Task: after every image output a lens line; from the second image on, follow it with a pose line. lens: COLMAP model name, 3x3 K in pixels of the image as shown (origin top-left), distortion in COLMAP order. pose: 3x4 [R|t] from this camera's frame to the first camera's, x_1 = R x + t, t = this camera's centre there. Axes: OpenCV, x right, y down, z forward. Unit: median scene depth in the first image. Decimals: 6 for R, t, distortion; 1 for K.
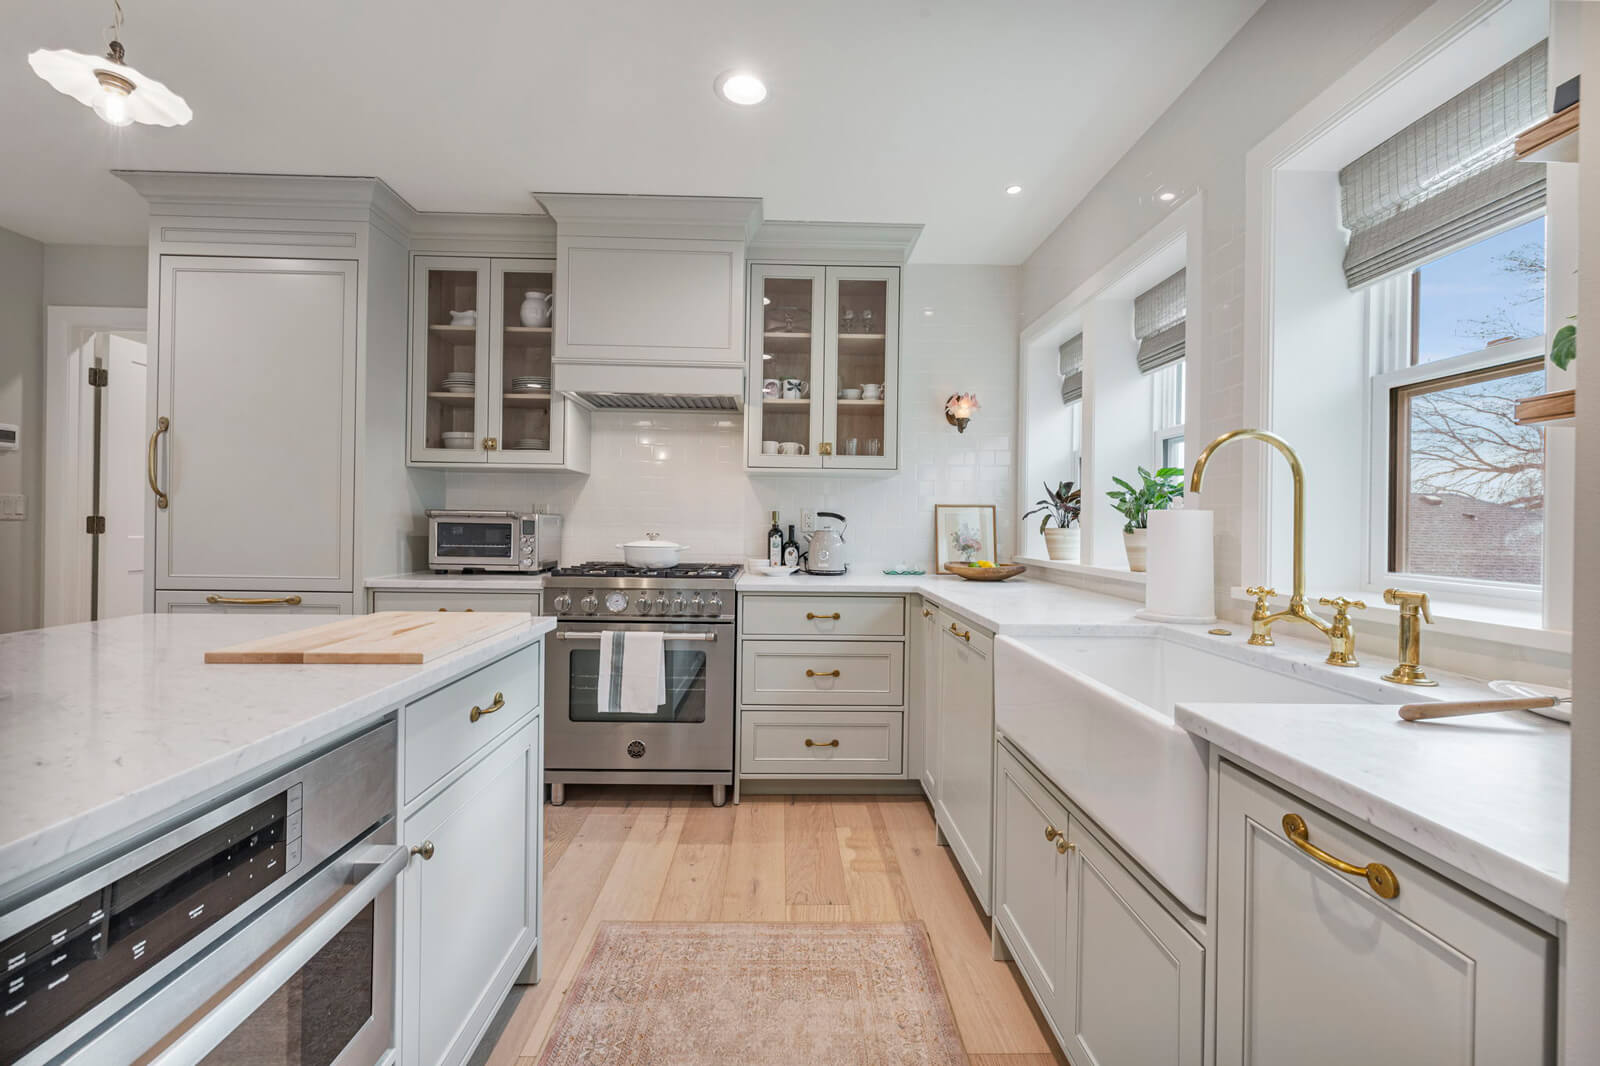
lens RADIAL K [[668.9, 0, 803.2], [0, 668.9, 525.4], [0, 0, 1]] dist [0.001276, -0.000487]
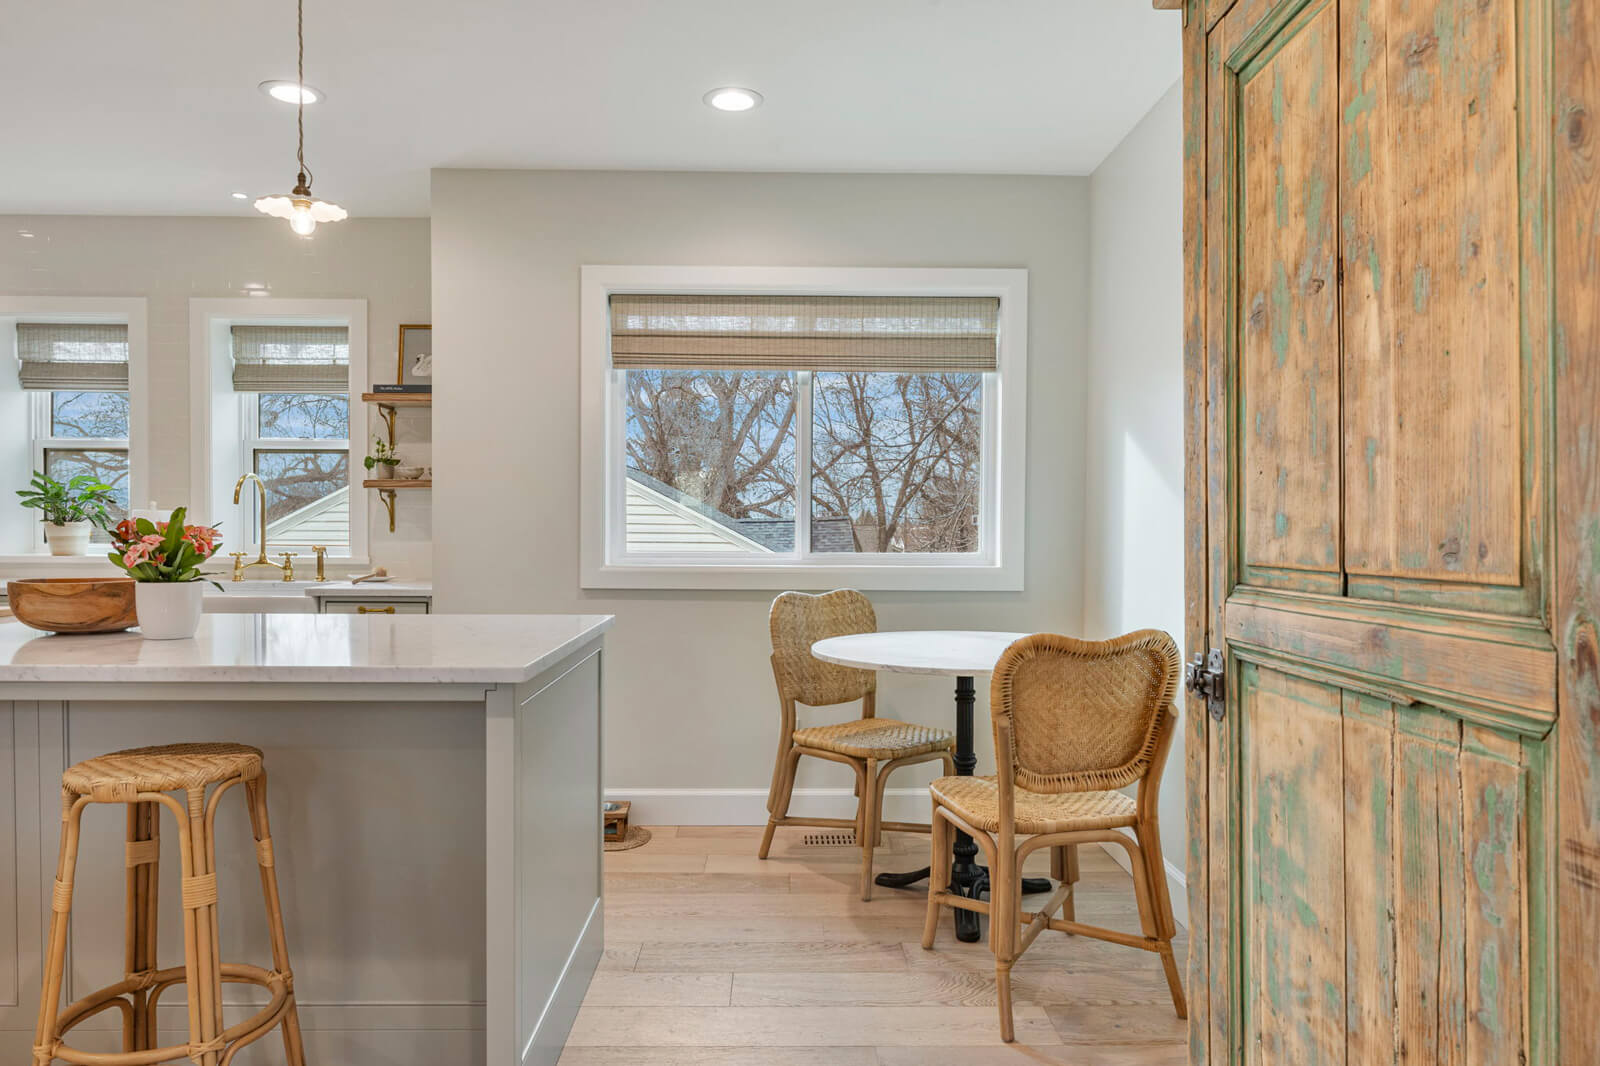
lens RADIAL K [[1038.7, 0, 787.7], [0, 1038.7, 545.3], [0, 0, 1]] dist [-0.002042, 0.005270]
pose [[0.010859, -0.031374, 0.999449, -1.206572], [-0.003642, 0.999500, 0.031415, -0.014780], [-0.999934, -0.003981, 0.010739, -0.329339]]
